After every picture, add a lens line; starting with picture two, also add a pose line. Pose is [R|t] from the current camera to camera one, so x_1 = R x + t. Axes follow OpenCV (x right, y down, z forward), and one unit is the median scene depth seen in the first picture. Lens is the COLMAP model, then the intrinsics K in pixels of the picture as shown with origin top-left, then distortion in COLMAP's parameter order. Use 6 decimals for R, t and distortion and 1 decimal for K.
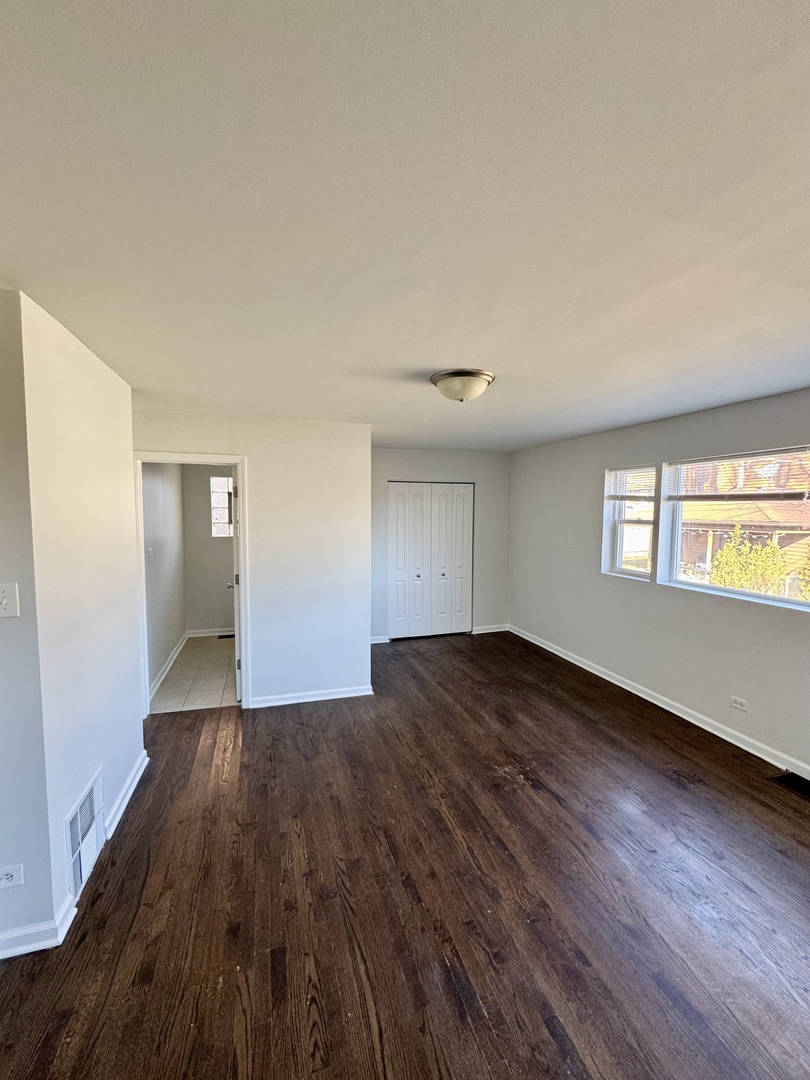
lens RADIAL K [[432.2, 0, 403.7], [0, 432.2, 540.5], [0, 0, 1]] dist [-0.002541, 0.000052]
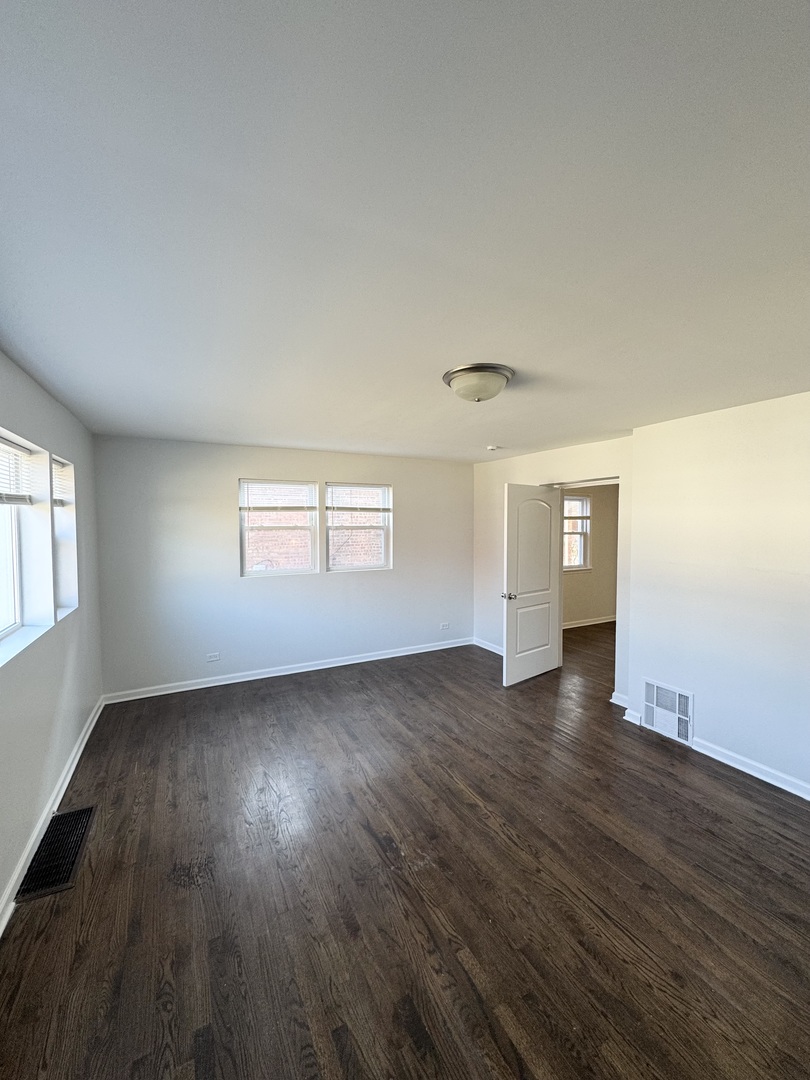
lens RADIAL K [[432.2, 0, 405.3], [0, 432.2, 541.3], [0, 0, 1]] dist [-0.002541, 0.000052]
pose [[-0.986043, 0.005760, -0.166389, 0.441278], [-0.012577, 0.993968, 0.108947, -0.126015], [0.166013, 0.109519, -0.980023, 1.908107]]
